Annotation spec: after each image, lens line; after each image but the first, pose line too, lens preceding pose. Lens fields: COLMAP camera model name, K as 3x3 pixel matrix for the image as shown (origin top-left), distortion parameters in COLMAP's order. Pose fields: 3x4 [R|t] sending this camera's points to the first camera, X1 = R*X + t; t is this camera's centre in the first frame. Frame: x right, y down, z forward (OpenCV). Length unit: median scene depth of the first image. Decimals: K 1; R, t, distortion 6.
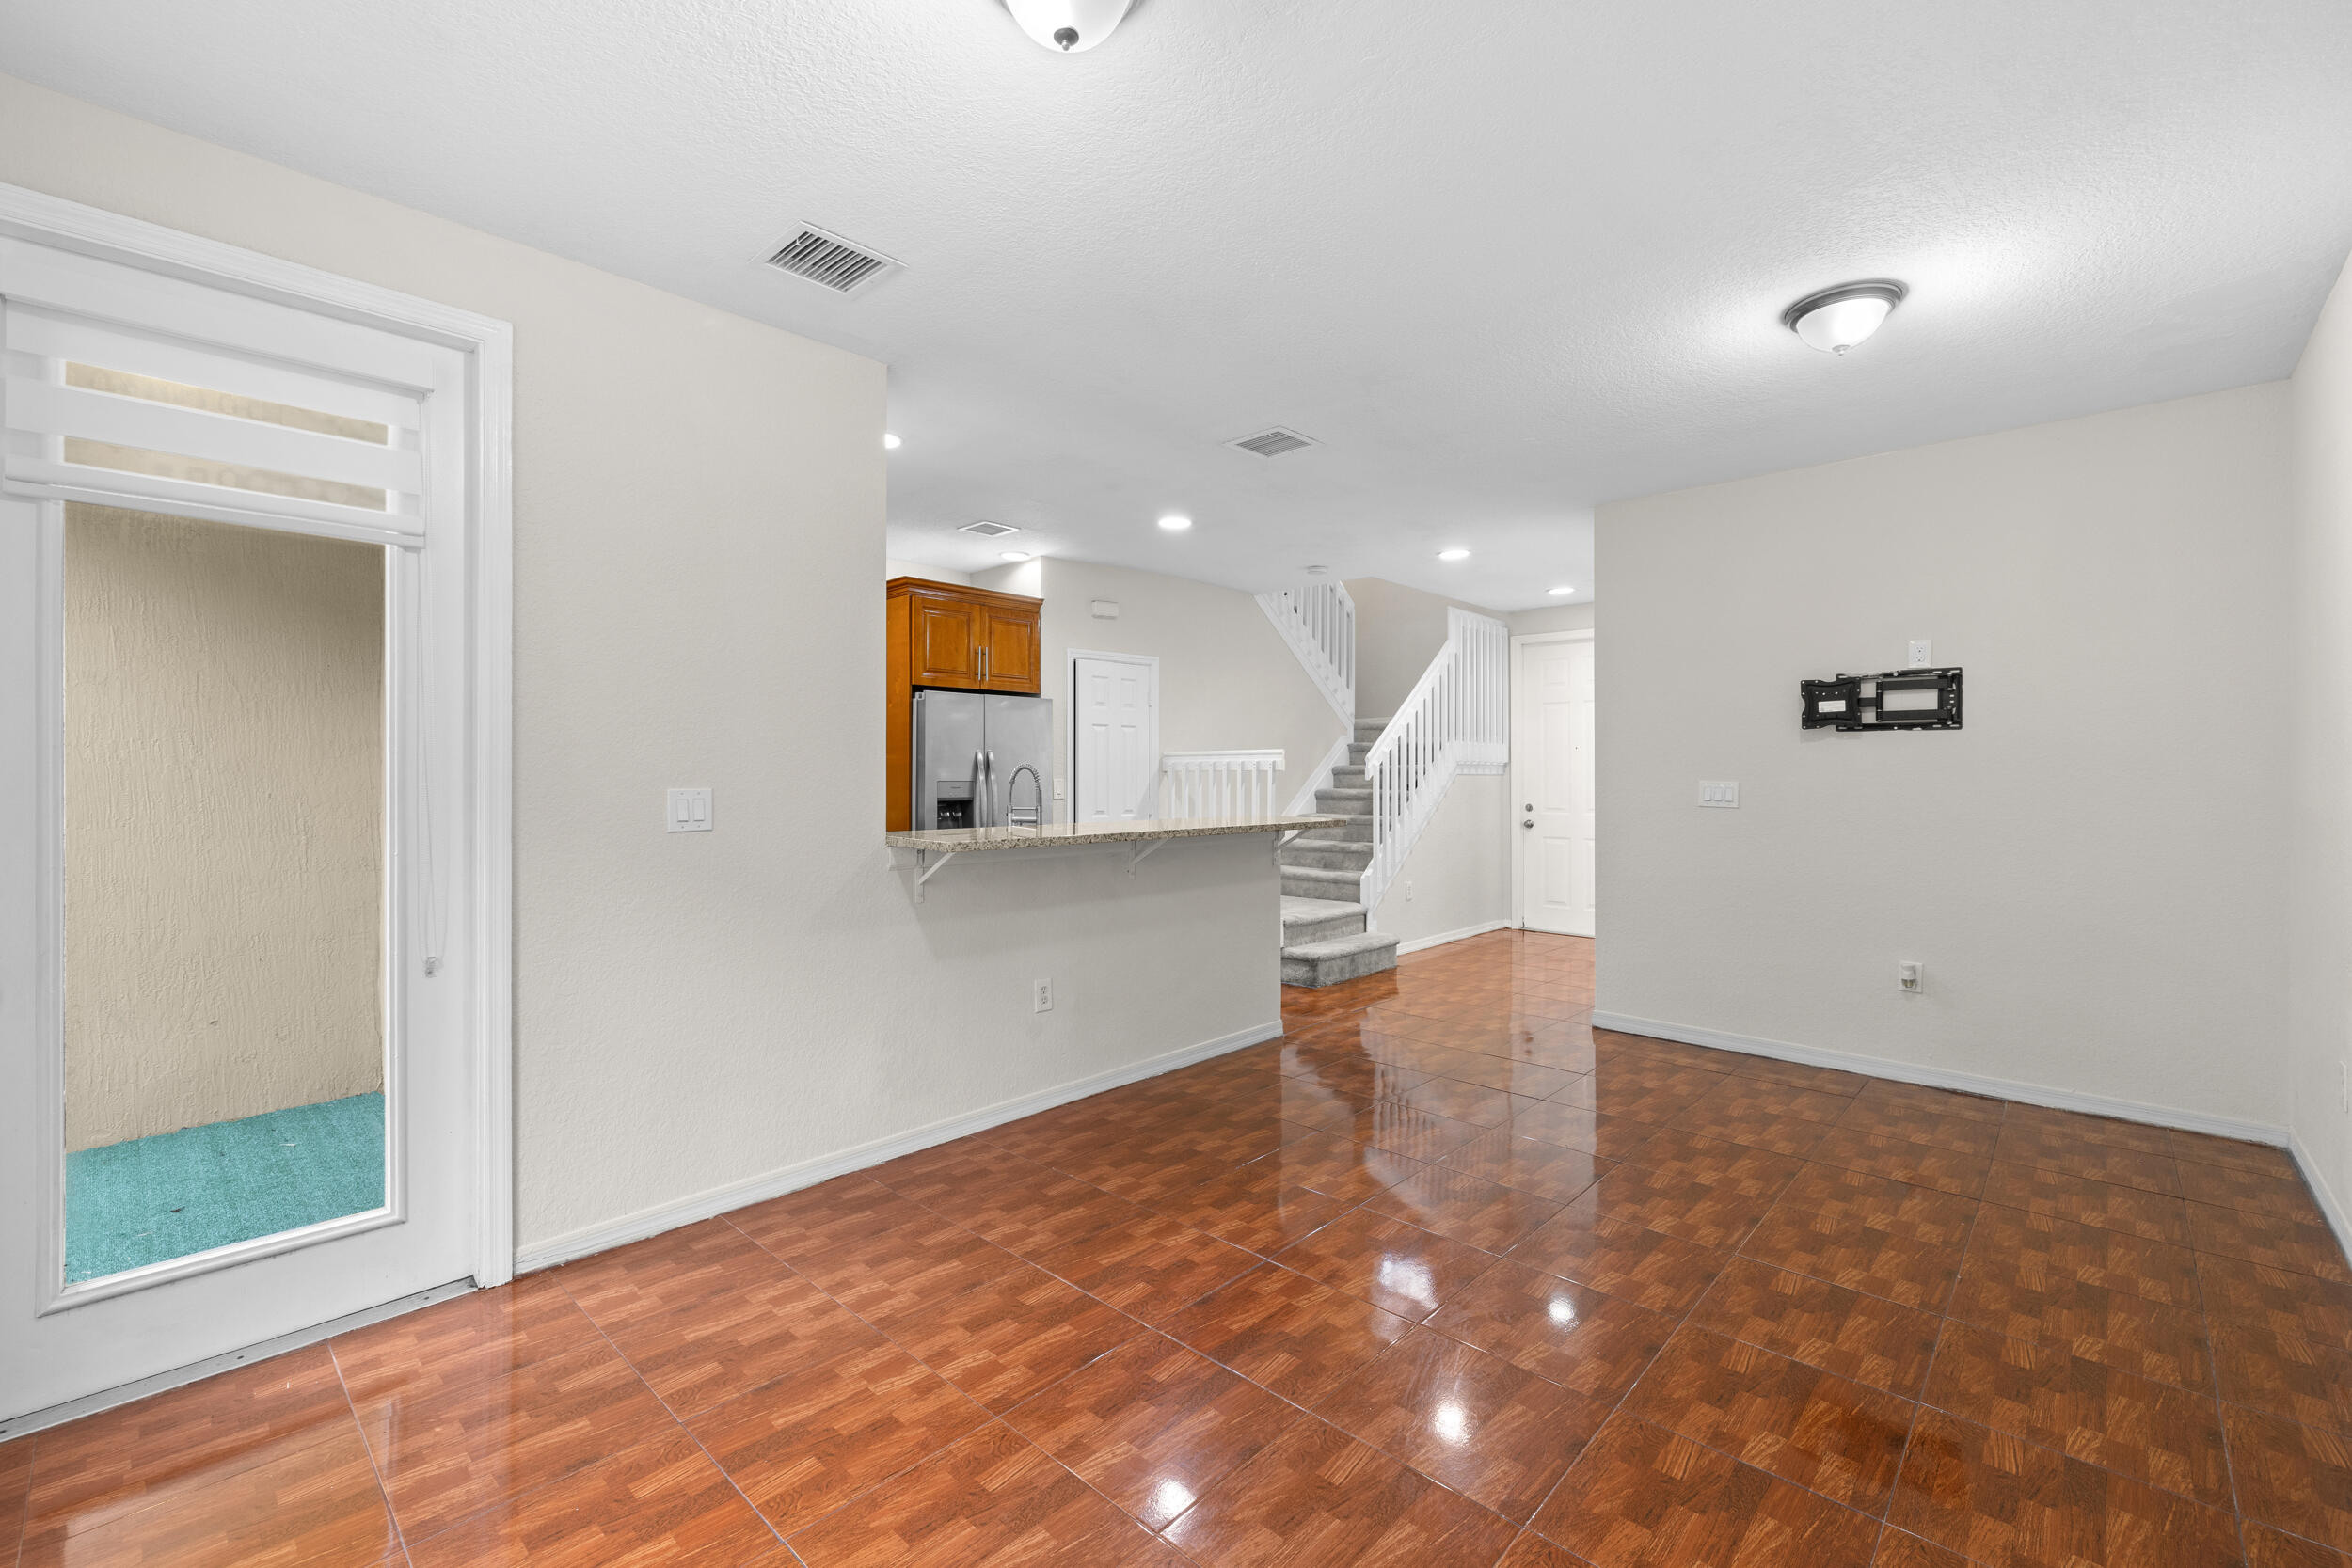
lens RADIAL K [[996.8, 0, 1152.3], [0, 996.8, 789.6], [0, 0, 1]] dist [0.007088, -0.000708]
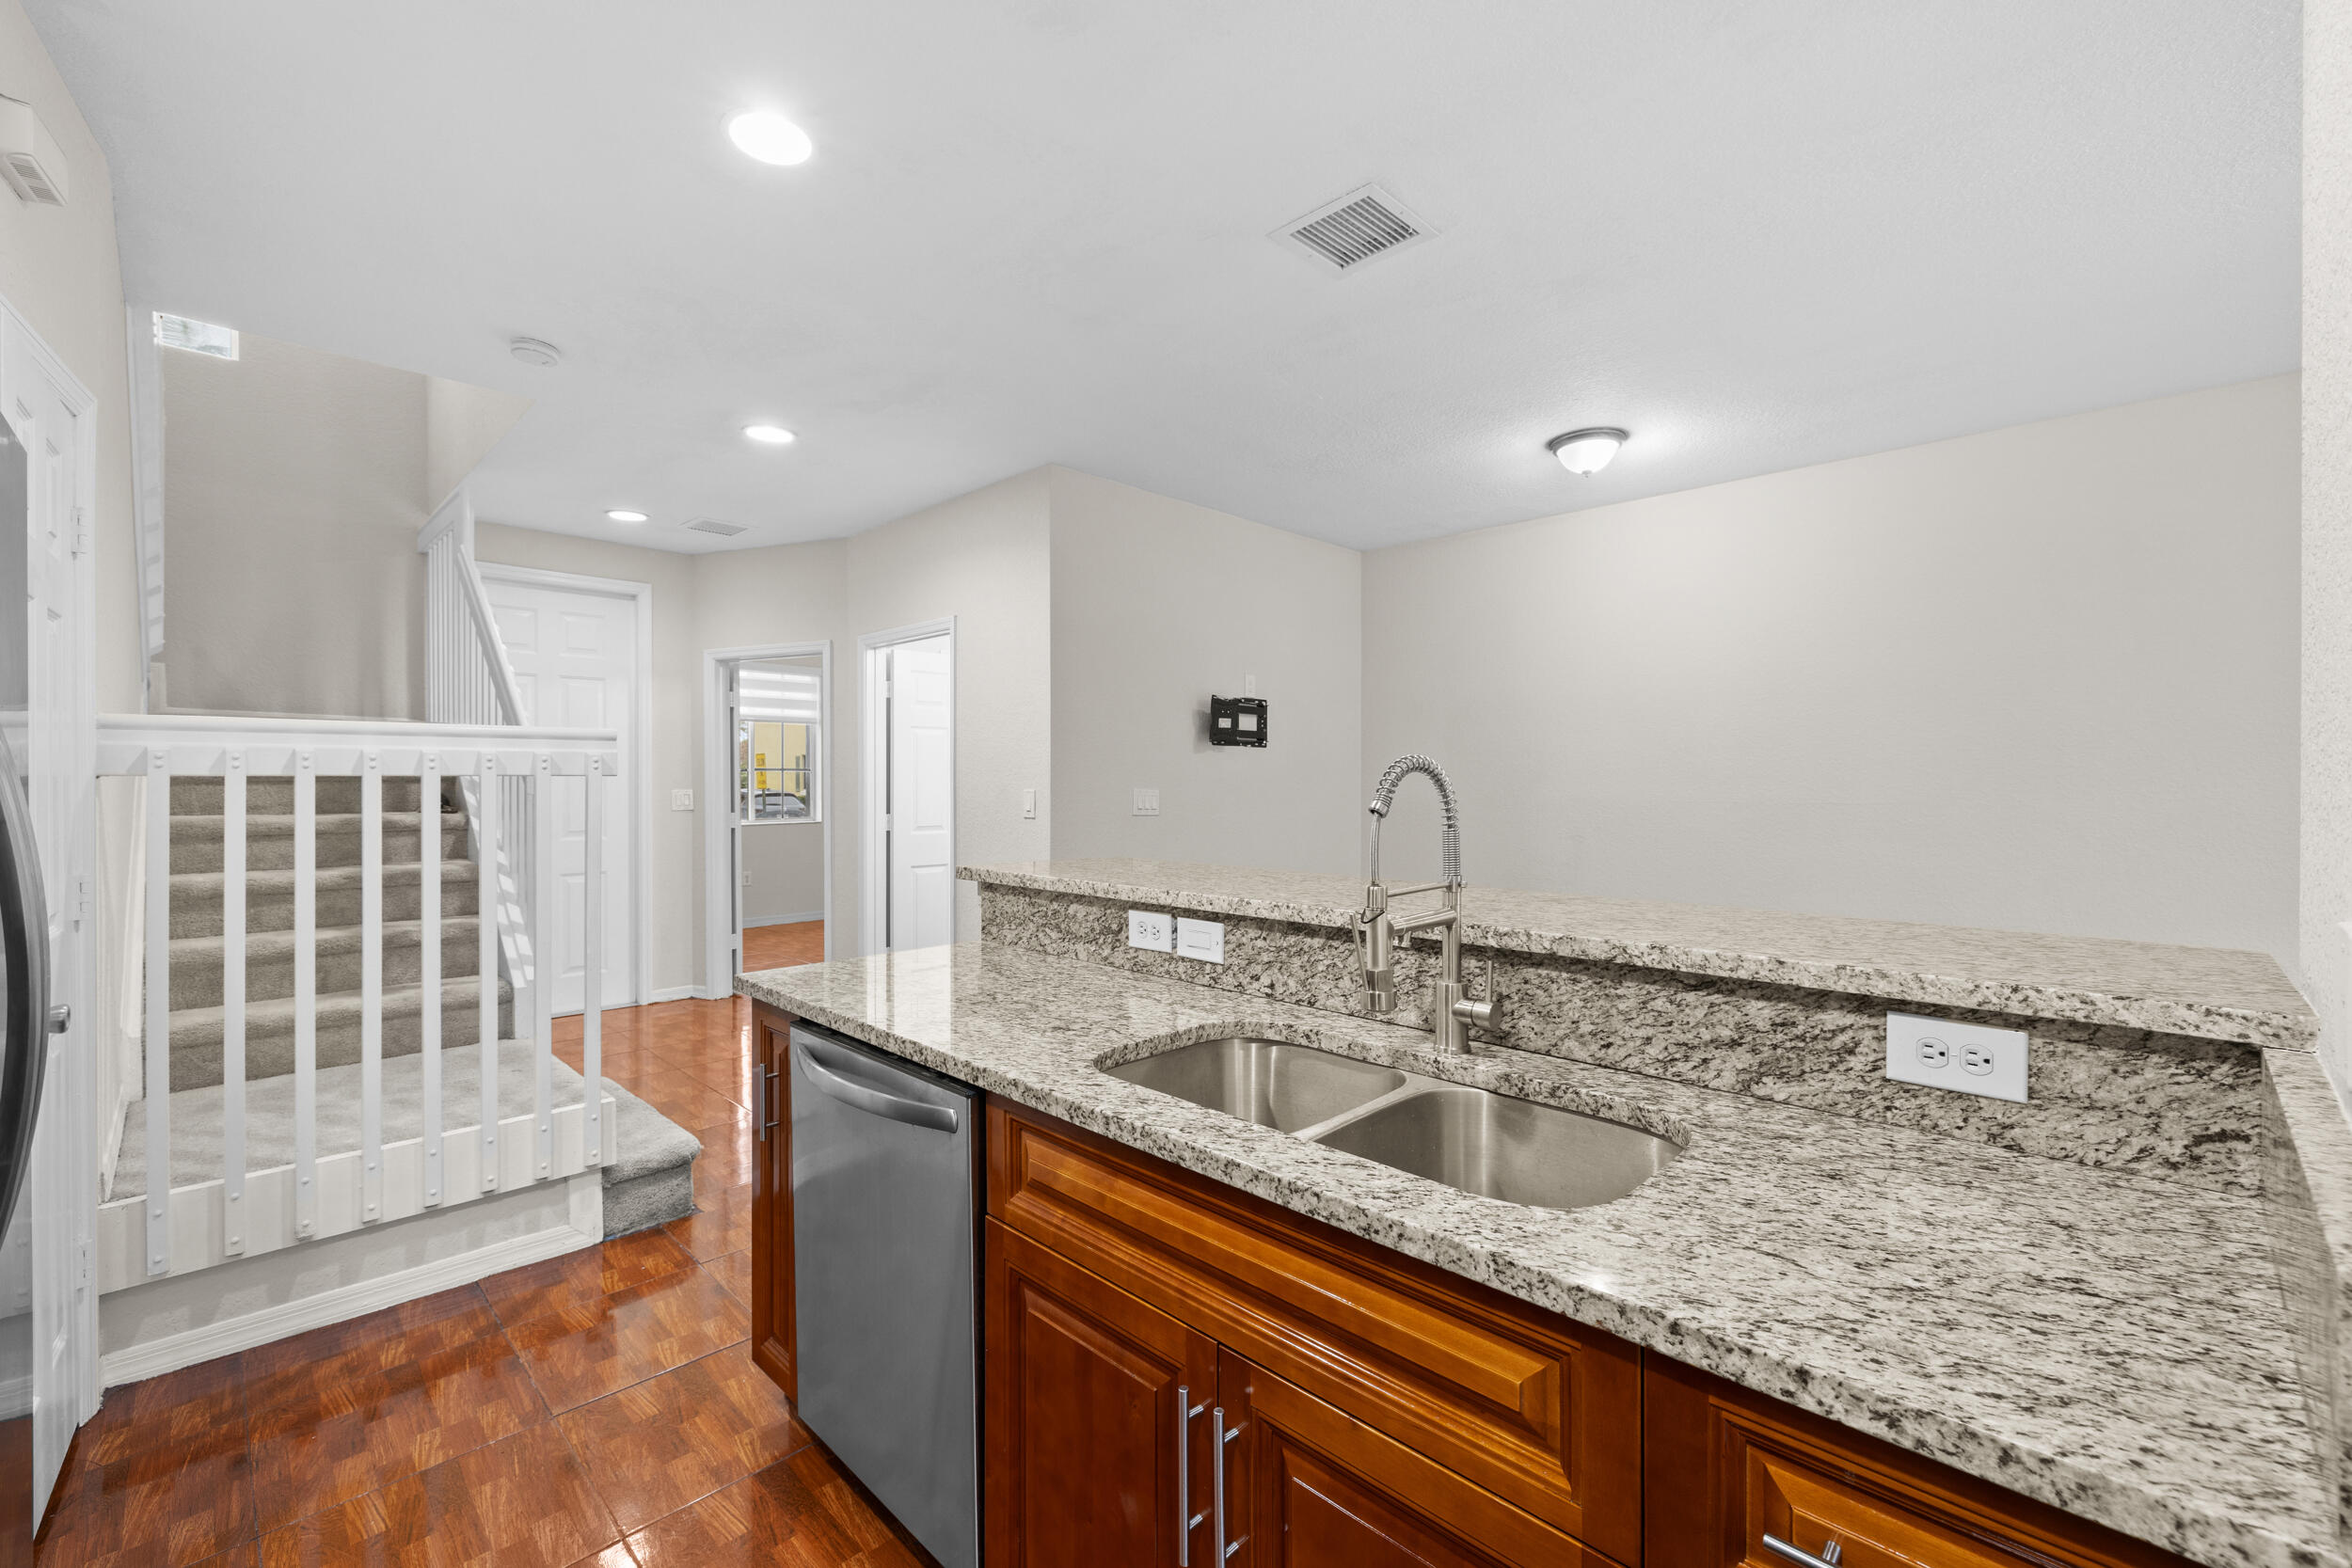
lens RADIAL K [[996.8, 0, 1161.9], [0, 996.8, 783.4], [0, 0, 1]] dist [0.007088, -0.000708]
pose [[0.039060, -0.002113, 0.999235, -0.451677], [0.010202, 0.999946, 0.001715, -0.017087], [-0.999185, 0.010128, 0.039080, 1.027424]]
